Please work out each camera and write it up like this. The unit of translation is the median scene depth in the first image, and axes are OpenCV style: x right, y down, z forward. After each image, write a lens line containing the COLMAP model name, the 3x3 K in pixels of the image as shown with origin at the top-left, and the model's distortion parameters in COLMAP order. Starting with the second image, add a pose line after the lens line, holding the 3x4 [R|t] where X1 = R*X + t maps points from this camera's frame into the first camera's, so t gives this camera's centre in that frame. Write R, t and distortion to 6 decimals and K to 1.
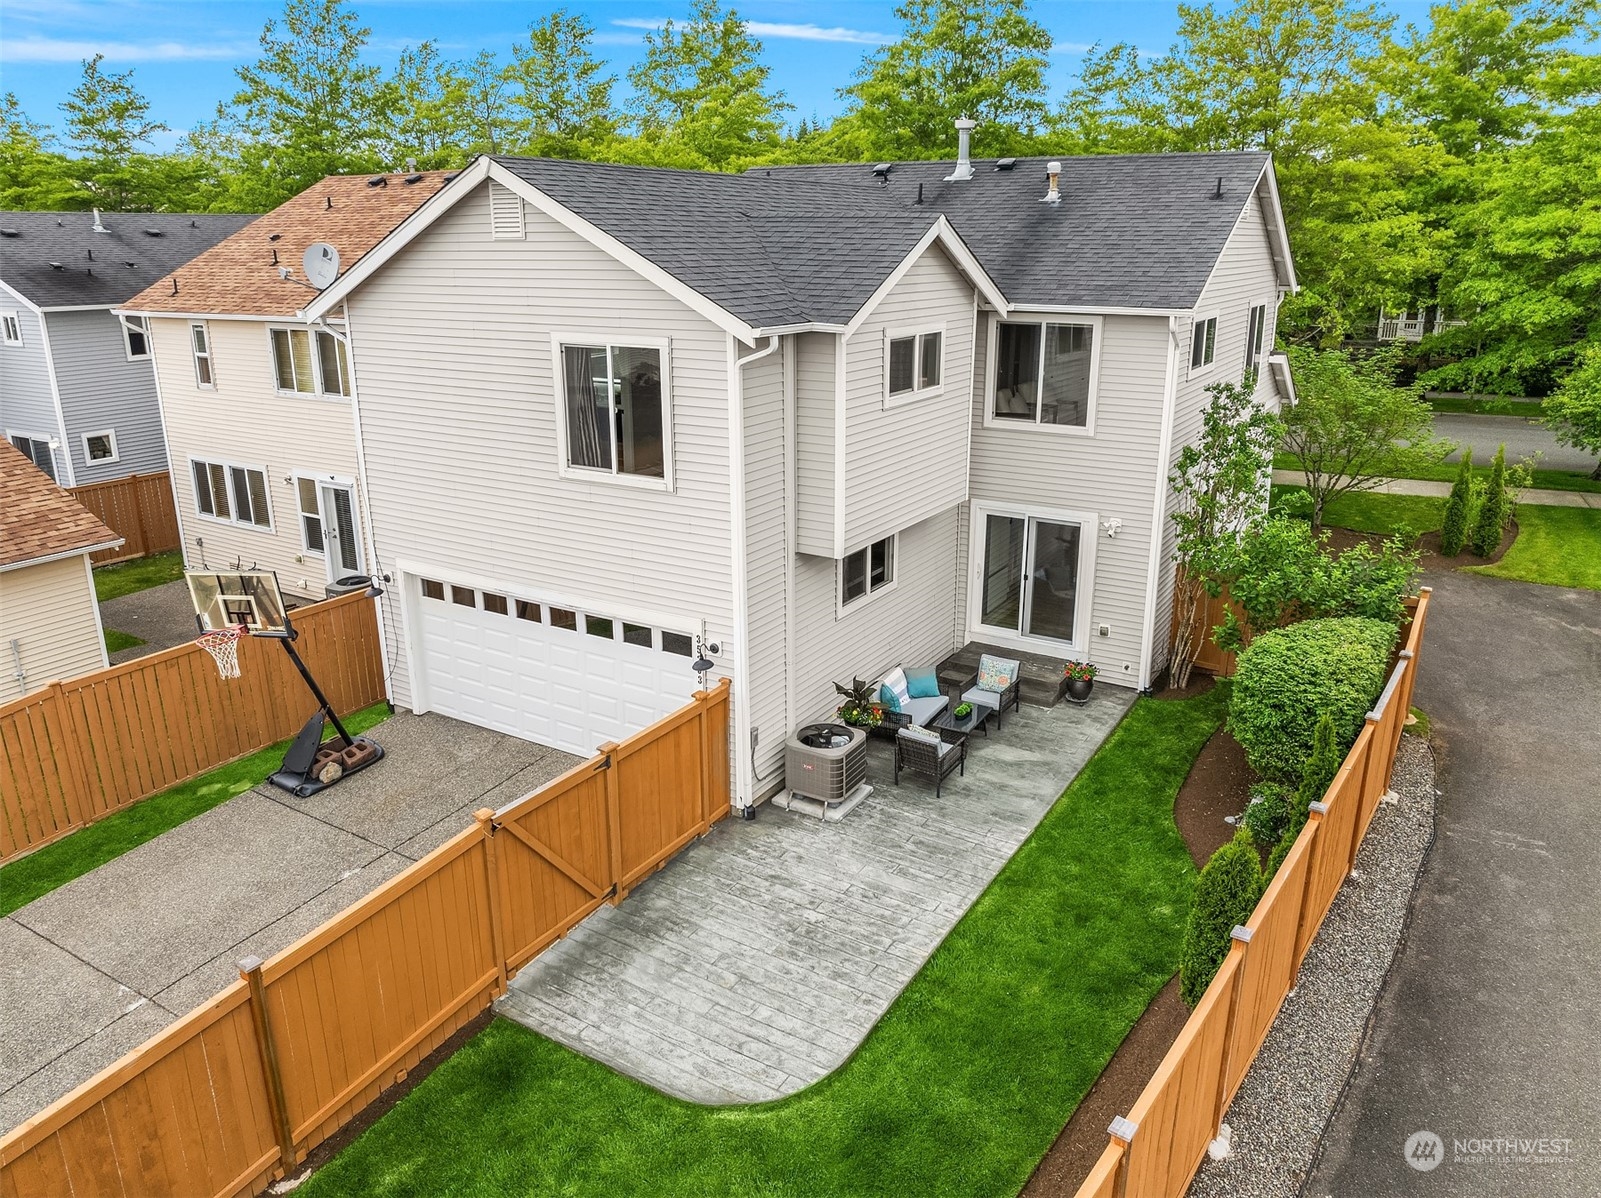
lens RADIAL K [[1149.9, 0, 798.4], [0, 1149.9, 642.6], [0, 0, 1]] dist [-0.056608, 0.003422]
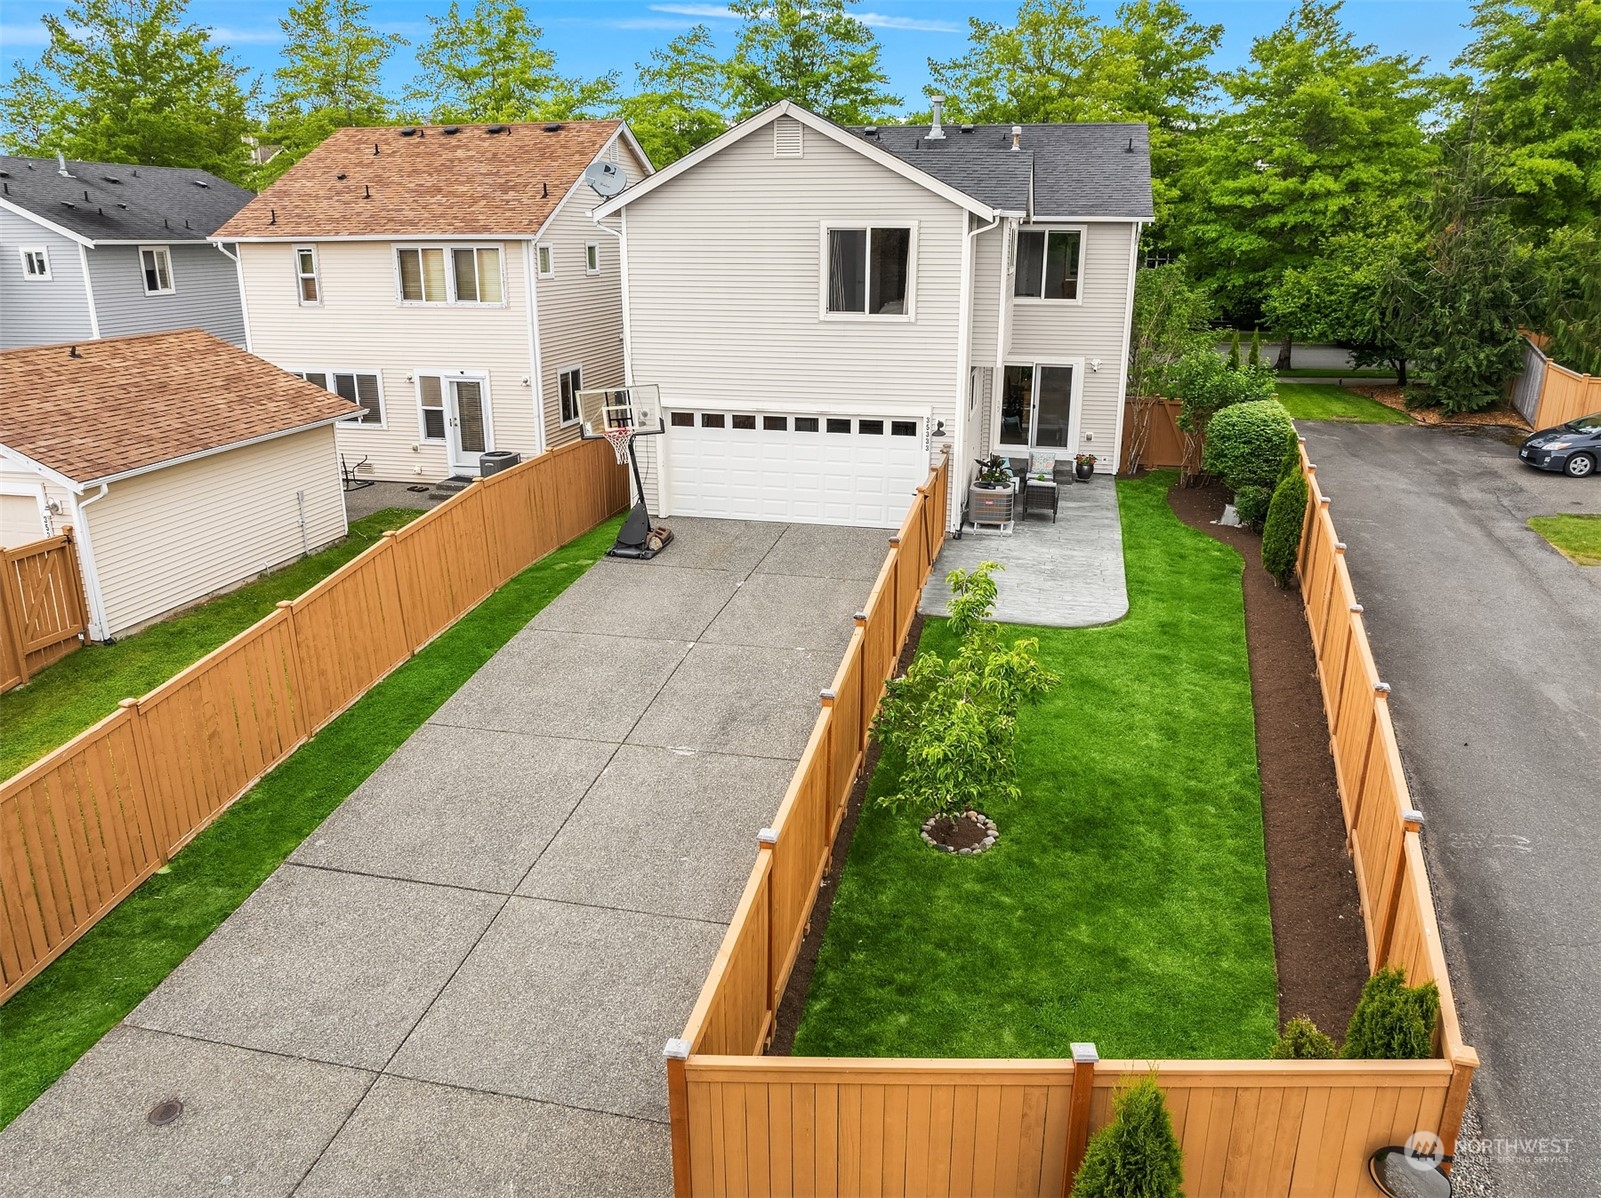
lens RADIAL K [[1137.2, 0, 798.4], [0, 1137.2, 664.4], [0, 0, 1]] dist [-0.044980, -0.001857]
pose [[0.947570, -0.109532, 0.300191, -0.597538], [0.102520, 0.993964, 0.039062, 0.197396], [-0.302658, -0.006238, 0.953079, -0.329387]]
